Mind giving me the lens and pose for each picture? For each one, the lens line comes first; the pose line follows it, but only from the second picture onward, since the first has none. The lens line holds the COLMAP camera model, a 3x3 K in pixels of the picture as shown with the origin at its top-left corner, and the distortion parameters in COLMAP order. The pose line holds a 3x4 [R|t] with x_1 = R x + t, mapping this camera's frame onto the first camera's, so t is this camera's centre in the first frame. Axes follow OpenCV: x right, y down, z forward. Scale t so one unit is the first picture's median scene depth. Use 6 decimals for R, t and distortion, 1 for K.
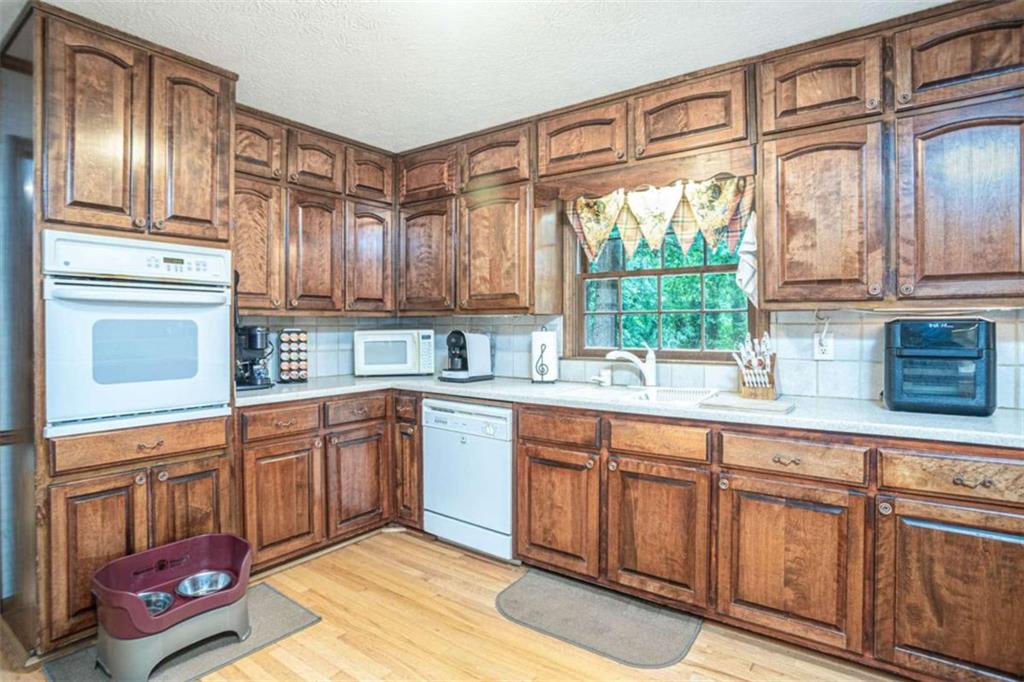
lens RADIAL K [[1242.1, 0, 511.7], [0, 1242.1, 338.2], [0, 0, 1]] dist [-0.136512, 0.000000]
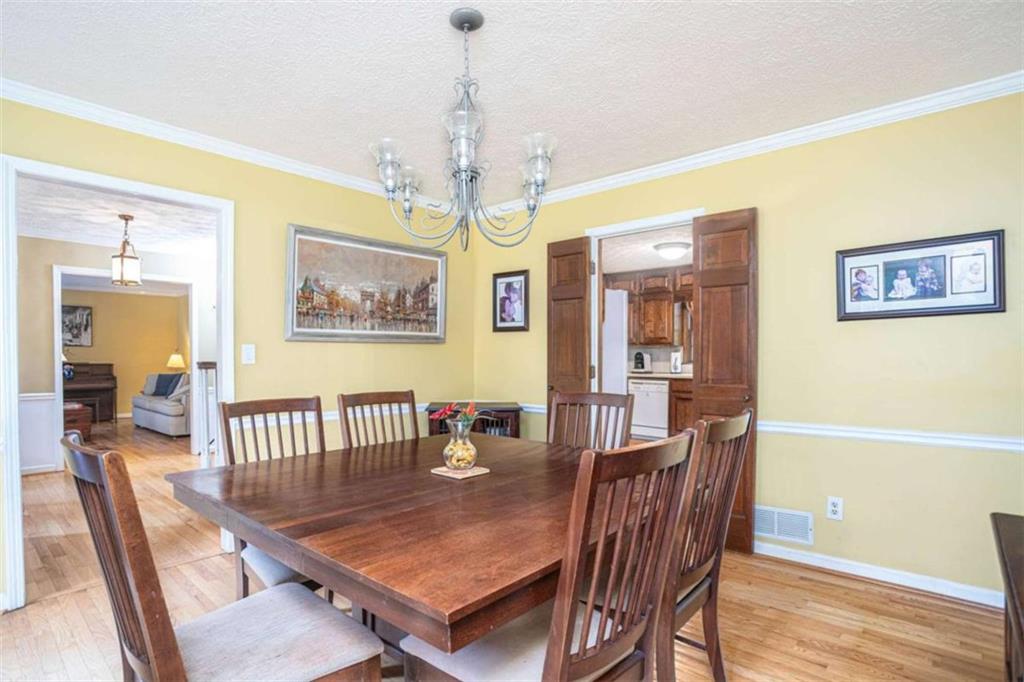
lens RADIAL K [[1242.1, 0, 513.0], [0, 1242.1, 344.1], [0, 0, 1]] dist [-0.136512, 0.000000]
pose [[0.999044, 0.003697, -0.043553, -0.205985], [-0.004738, 0.999705, -0.023807, 0.040639], [0.043452, 0.023990, 0.998767, -1.581283]]
